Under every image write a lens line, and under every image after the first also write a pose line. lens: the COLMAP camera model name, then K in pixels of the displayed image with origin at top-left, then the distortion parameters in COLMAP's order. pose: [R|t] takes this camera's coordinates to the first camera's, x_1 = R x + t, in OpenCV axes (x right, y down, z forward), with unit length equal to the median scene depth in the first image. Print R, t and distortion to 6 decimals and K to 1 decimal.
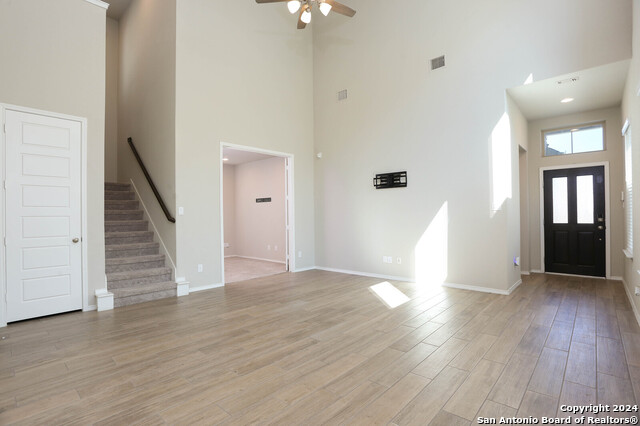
lens RADIAL K [[315.6, 0, 308.2], [0, 315.6, 216.7], [0, 0, 1]] dist [-0.028040, 0.003990]
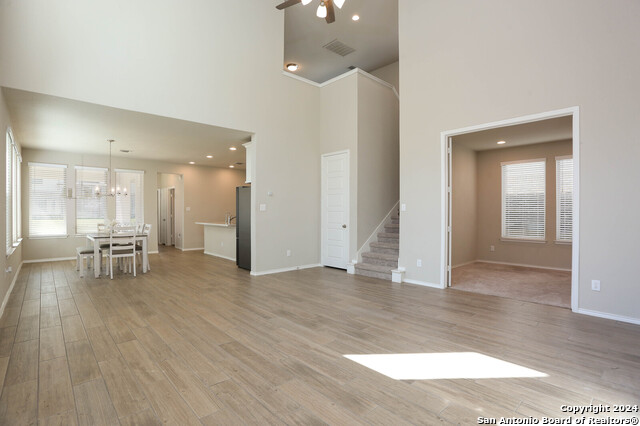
lens RADIAL K [[315.6, 0, 313.6], [0, 315.6, 212.4], [0, 0, 1]] dist [-0.028040, 0.003990]
pose [[-0.098014, 0.007161, -0.995159, 1.386255], [-0.001652, 0.999972, 0.007358, -0.014449], [0.995184, 0.002365, -0.097999, 1.496838]]
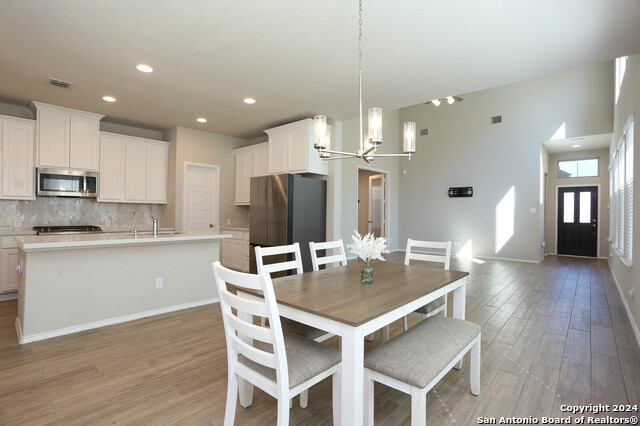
lens RADIAL K [[315.6, 0, 314.0], [0, 315.6, 217.3], [0, 0, 1]] dist [-0.028040, 0.003990]
pose [[0.999712, 0.020089, 0.013162, -0.453670], [-0.020216, 0.999750, 0.009598, 0.006500], [-0.012966, -0.009861, 0.999867, -0.502347]]
